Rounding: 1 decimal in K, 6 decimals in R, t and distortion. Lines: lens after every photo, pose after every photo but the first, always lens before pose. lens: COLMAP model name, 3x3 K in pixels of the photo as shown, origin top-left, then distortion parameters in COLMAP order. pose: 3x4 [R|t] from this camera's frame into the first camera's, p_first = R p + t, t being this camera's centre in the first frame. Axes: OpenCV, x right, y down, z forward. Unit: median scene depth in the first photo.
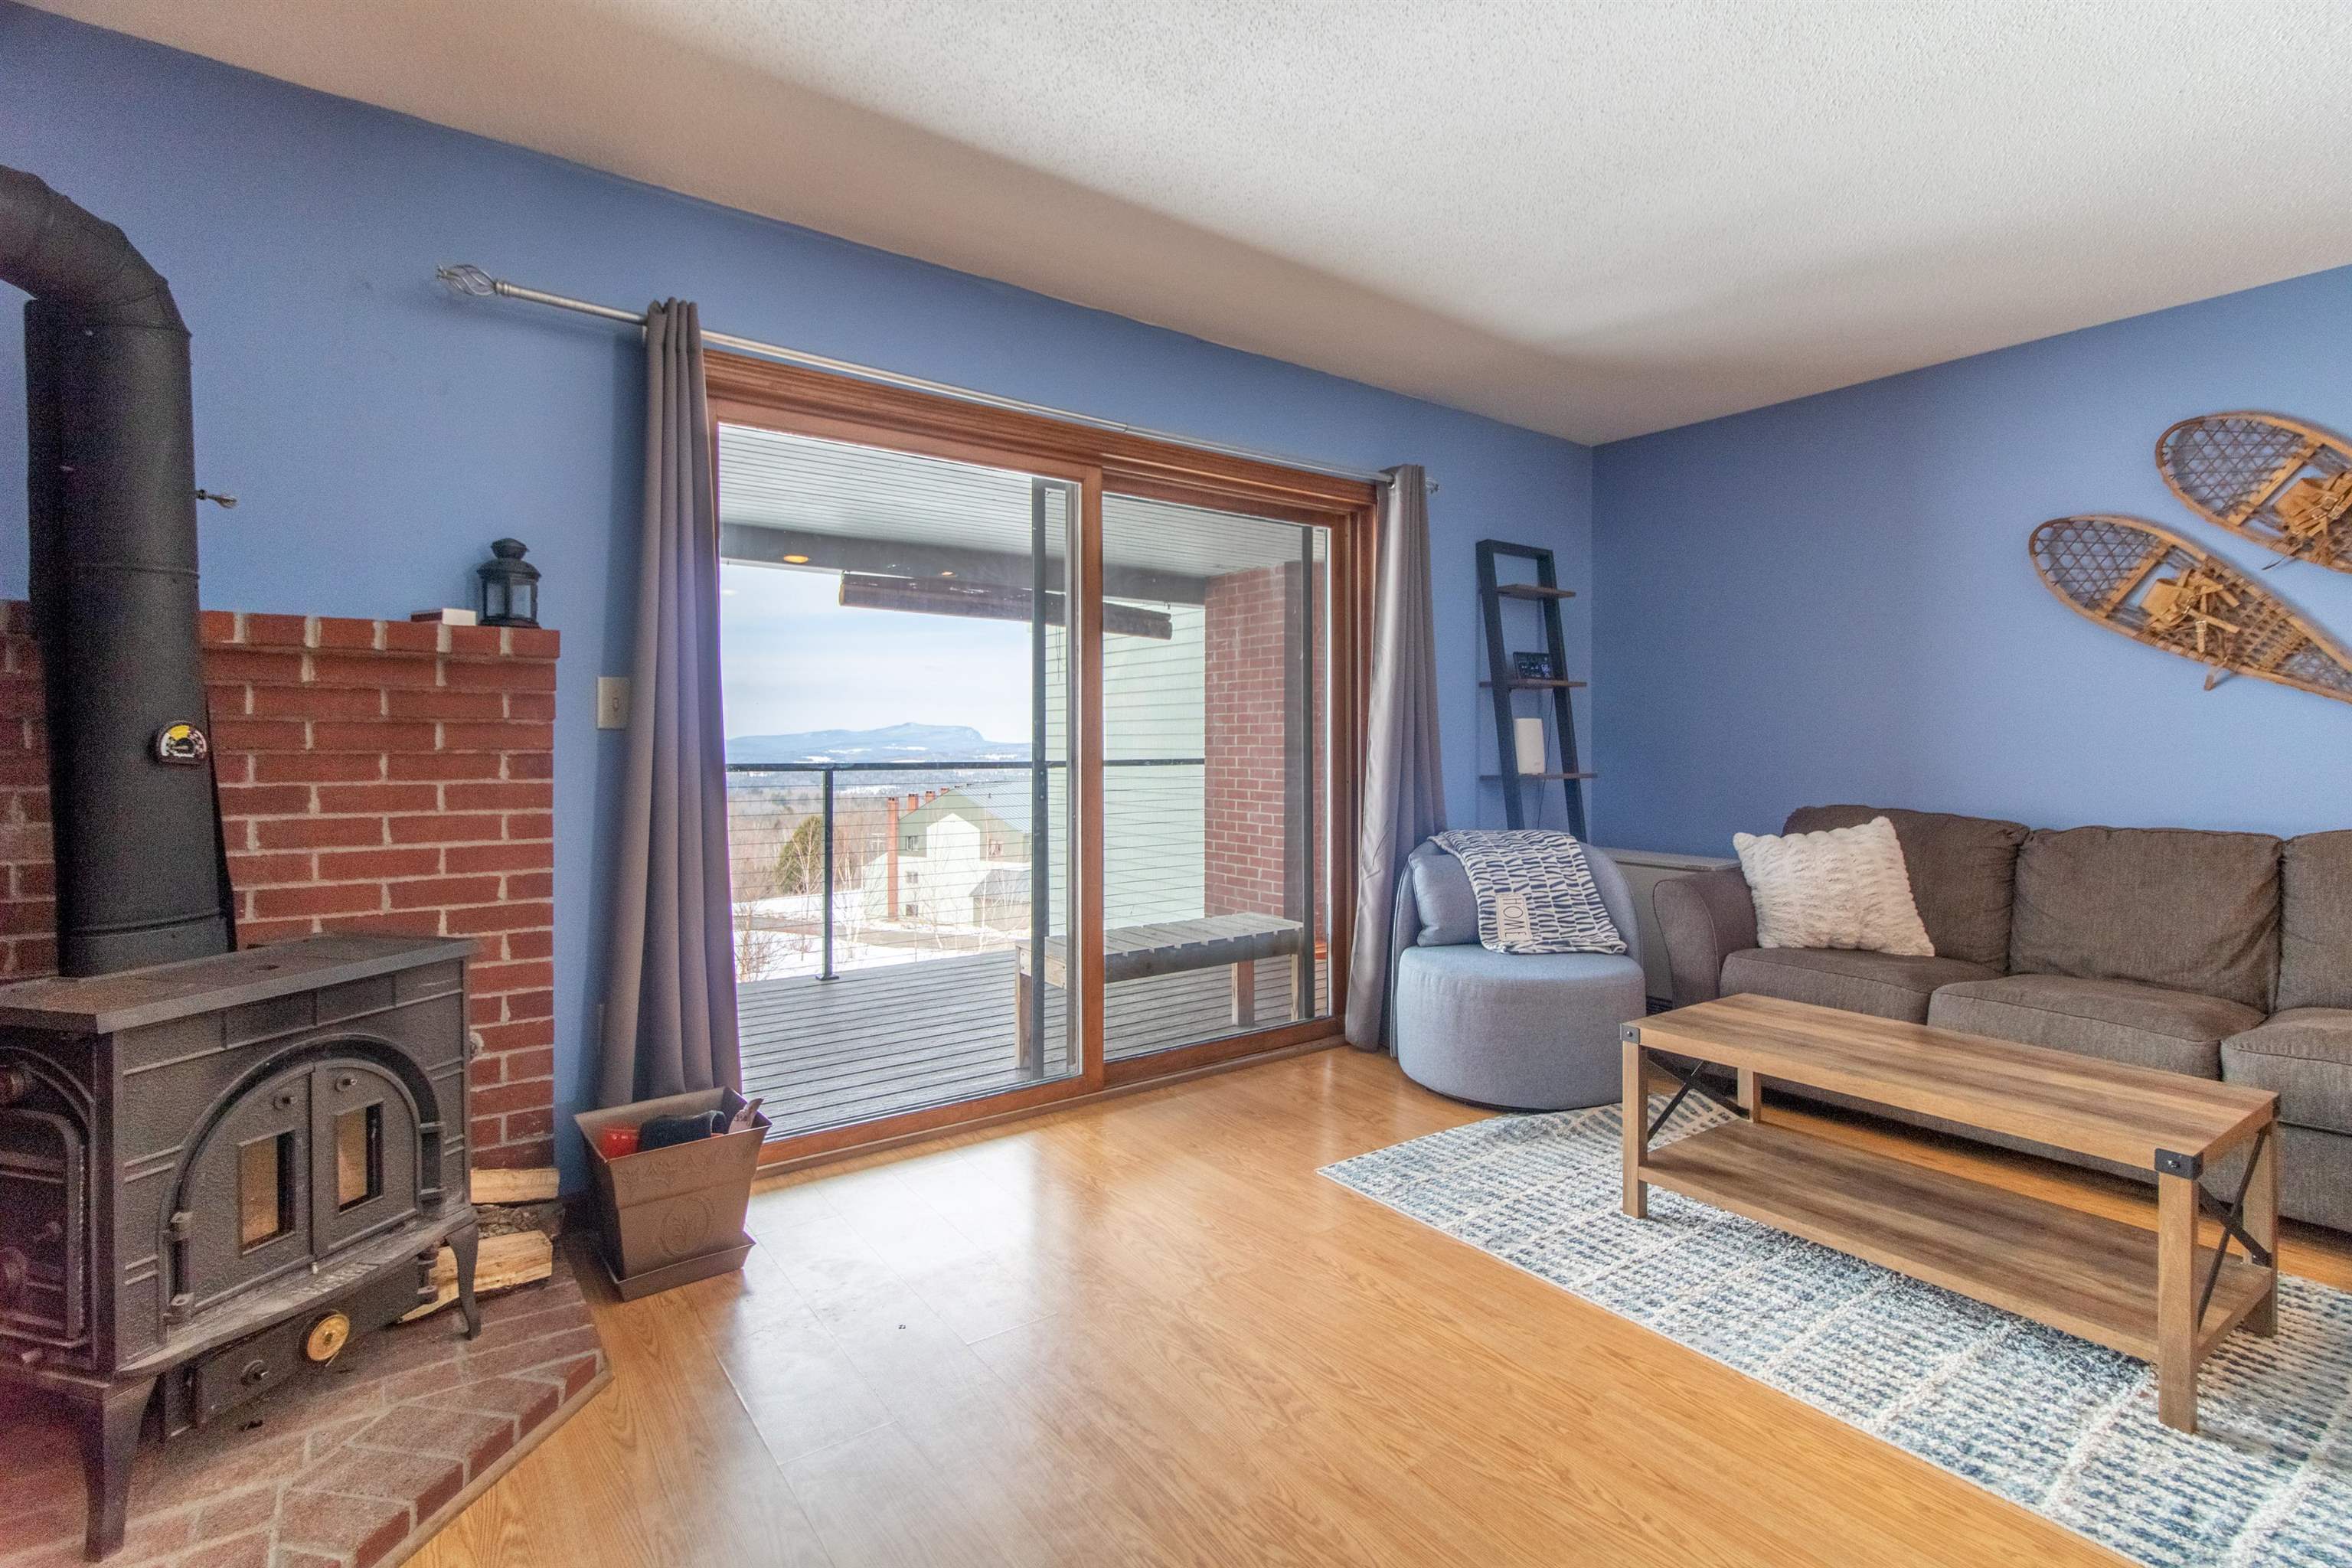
lens RADIAL K [[1037.5, 0, 1181.8], [0, 1037.5, 749.2], [0, 0, 1]] dist [0.001614, 0.000456]
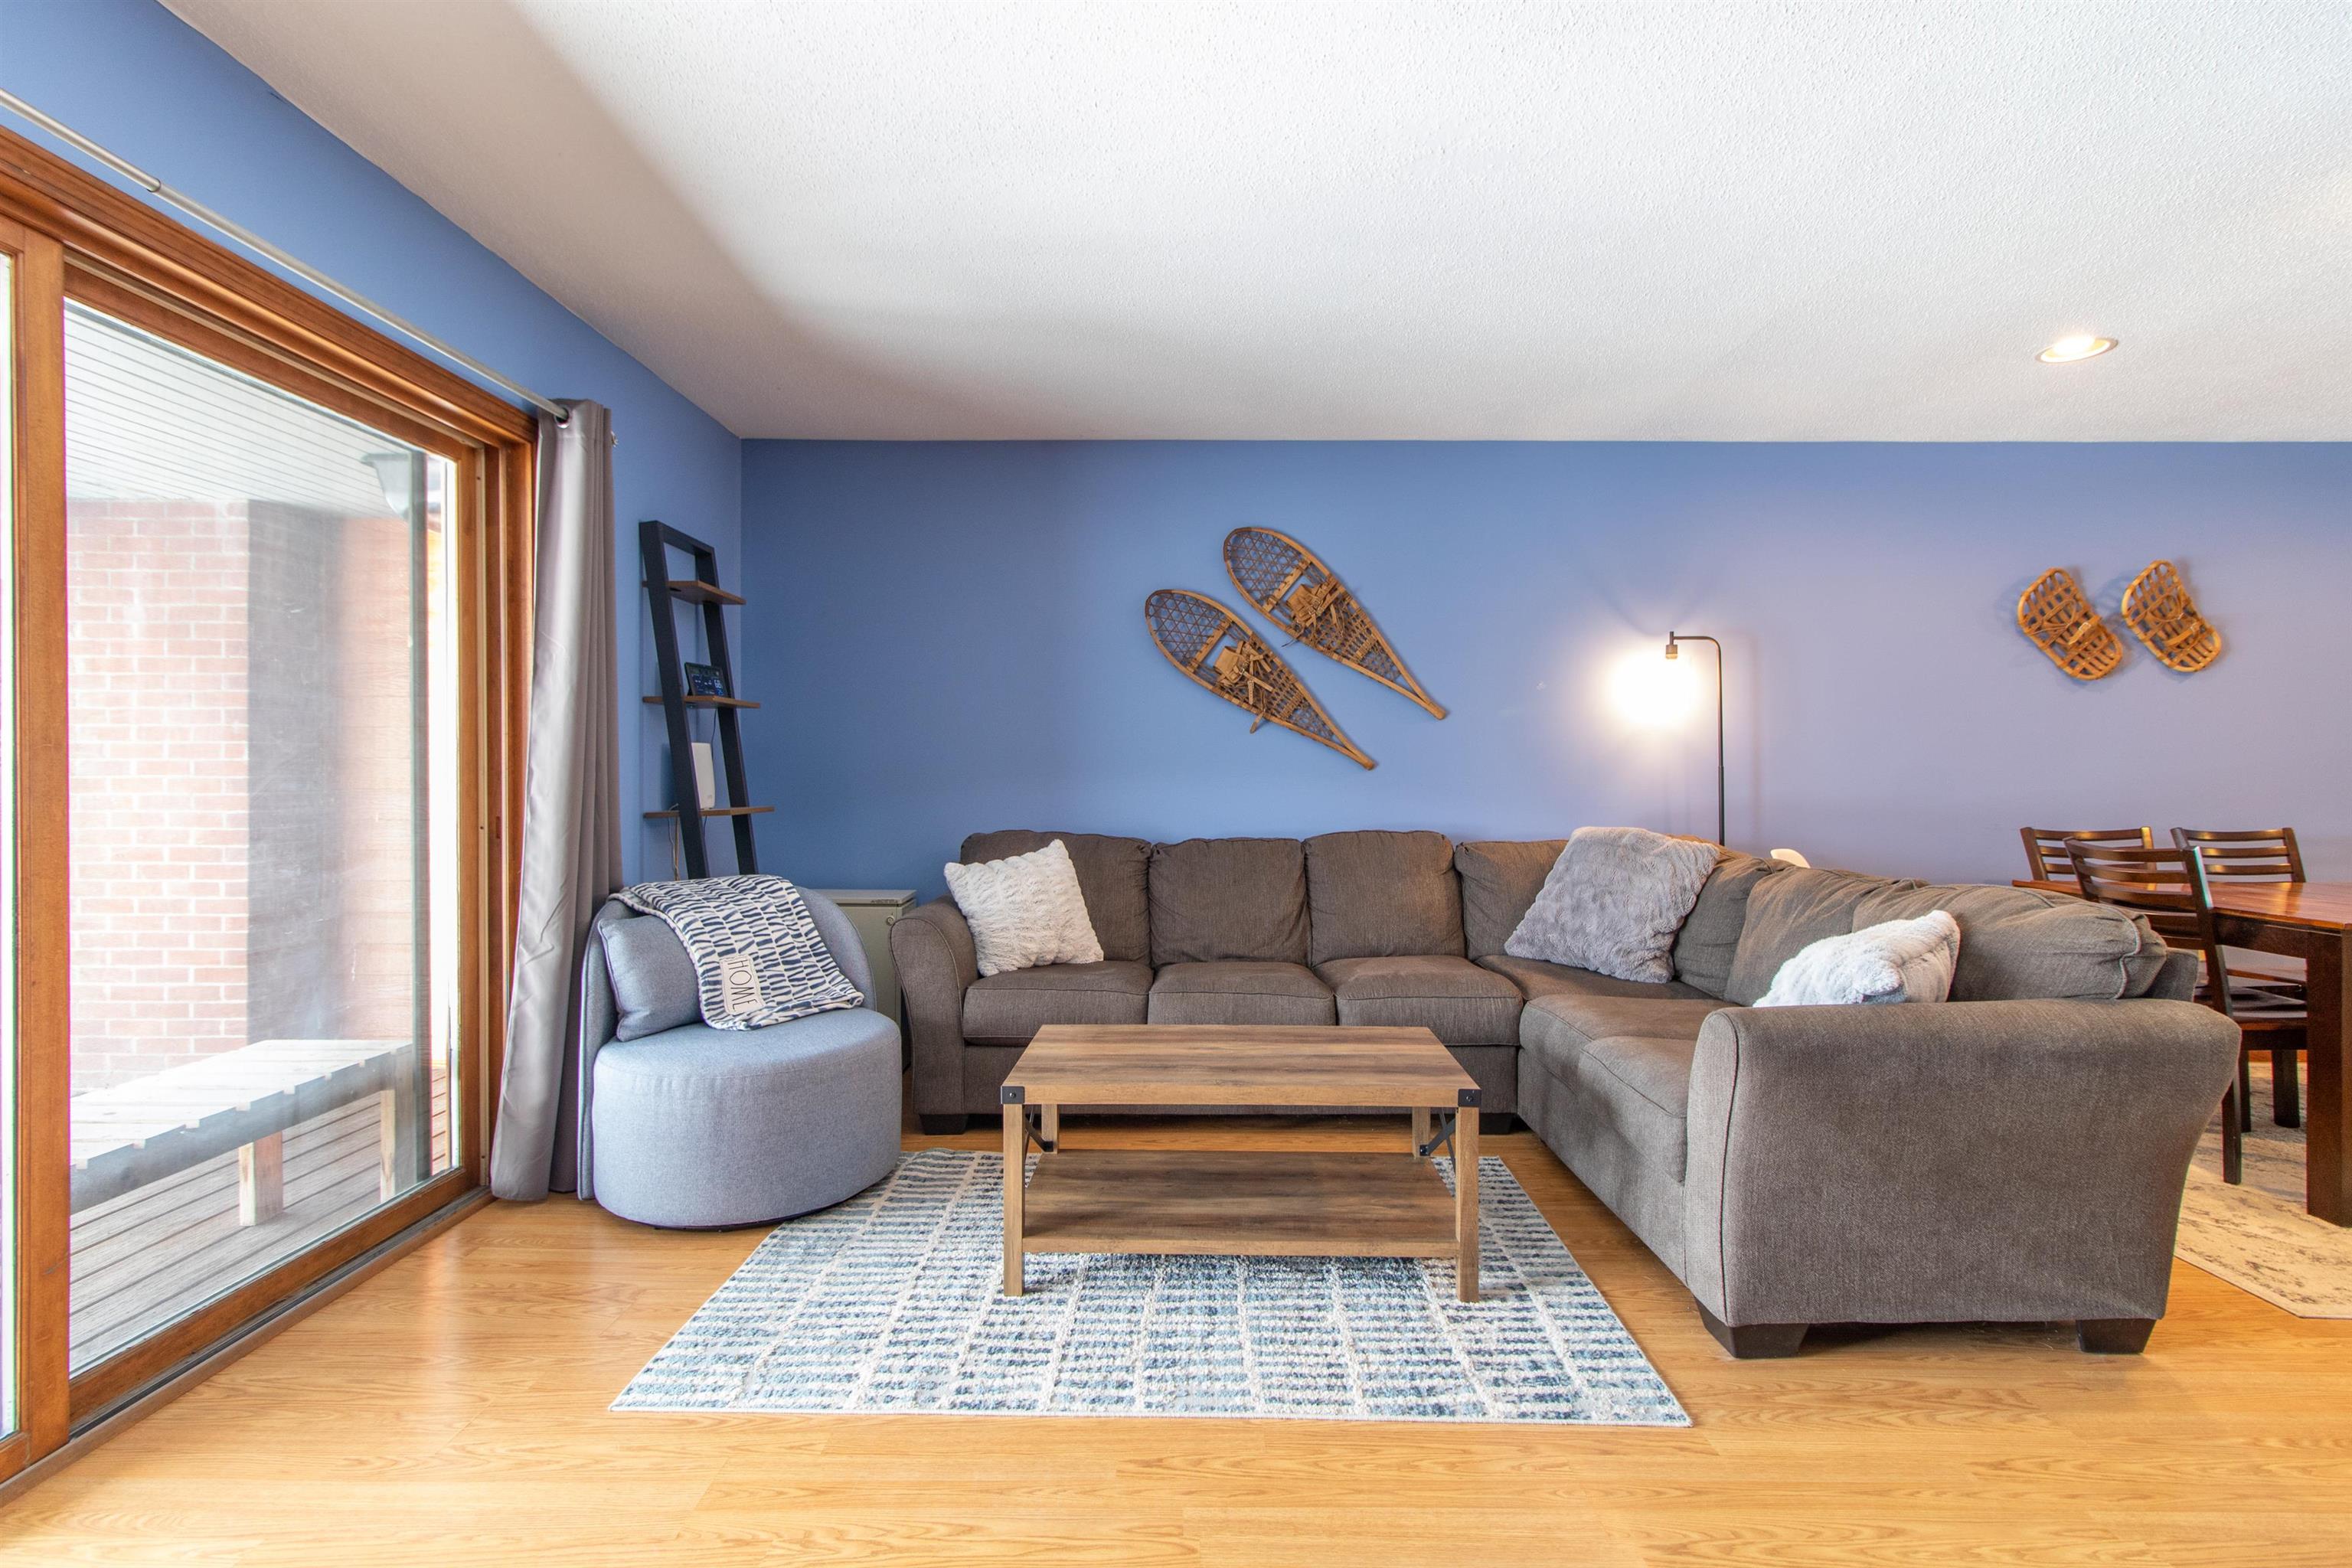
lens RADIAL K [[1071.6, 0, 1164.9], [0, 1071.6, 773.6], [0, 0, 1]] dist [0.000767, -0.000088]
pose [[0.613638, -0.001526, 0.789586, -0.217992], [0.004344, 0.999990, -0.001444, -0.003741], [-0.789576, 0.004316, 0.613638, 0.313476]]
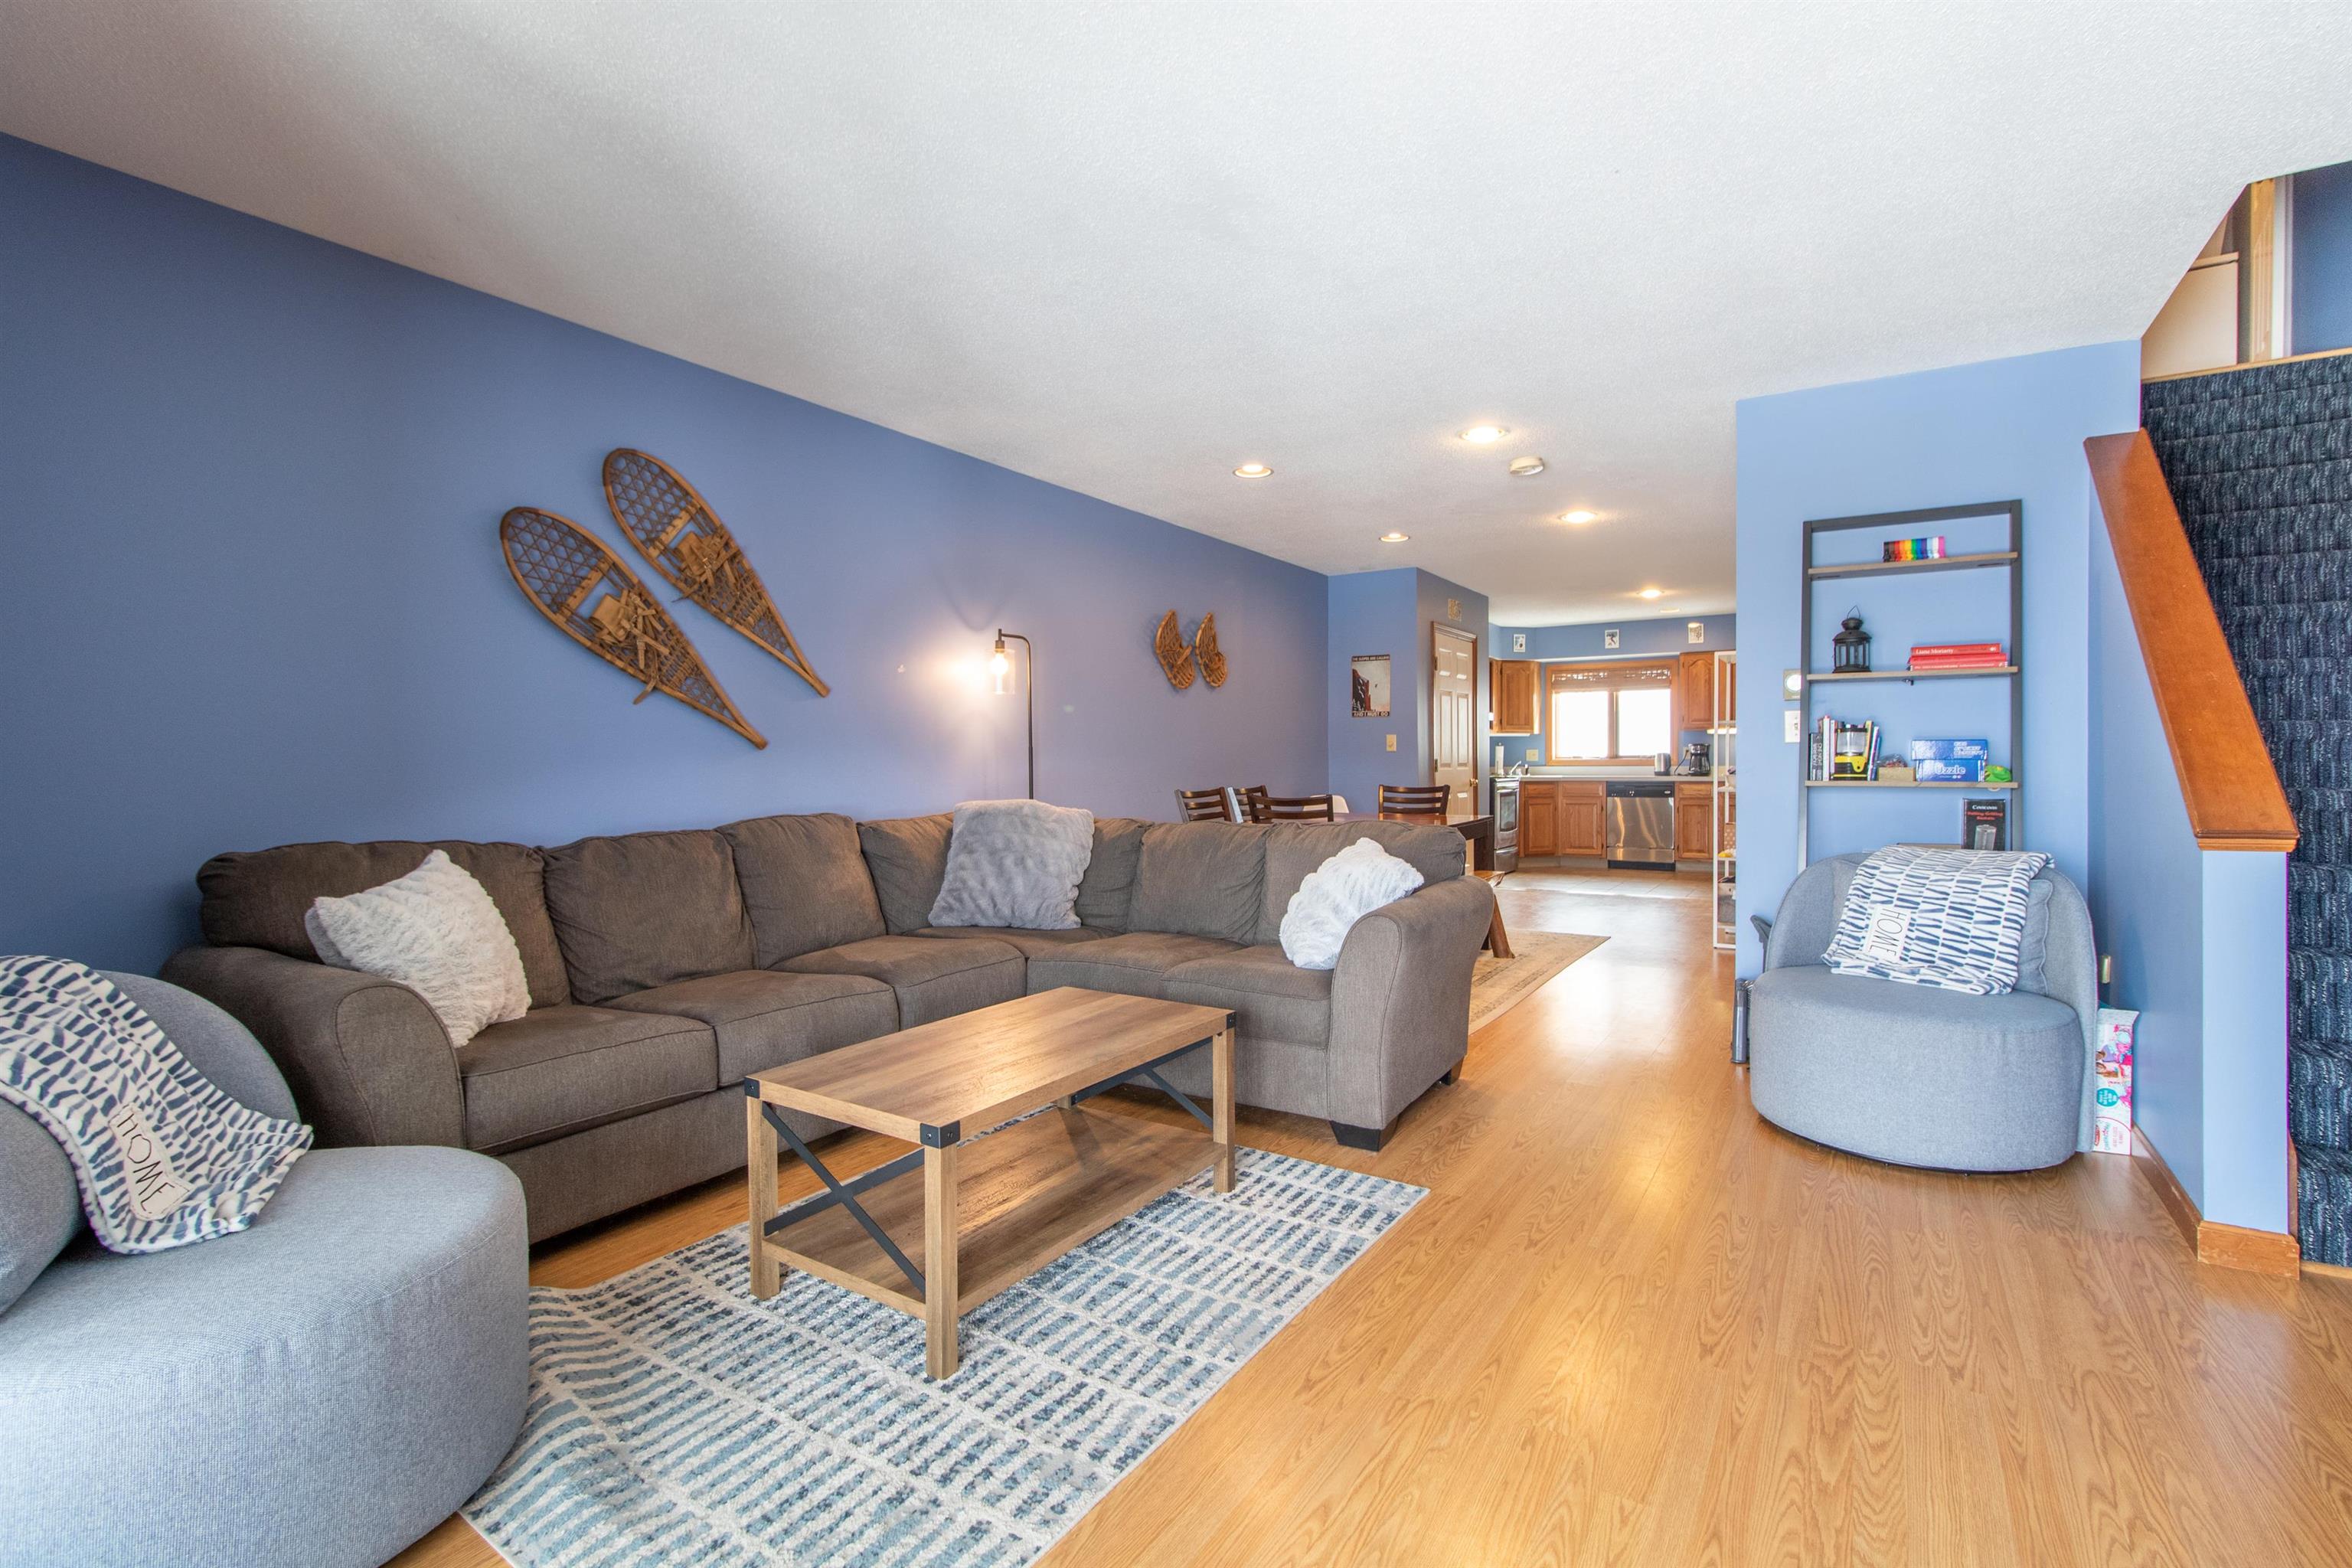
lens RADIAL K [[1127.2, 0, 1165.3], [0, 1127.2, 755.4], [0, 0, 1]] dist [0.000200, 0.000685]
pose [[-0.371136, 0.000802, 0.928578, -0.386629], [0.009609, 0.999949, 0.002977, -0.000988], [-0.928529, 0.010028, -0.371125, 1.150319]]
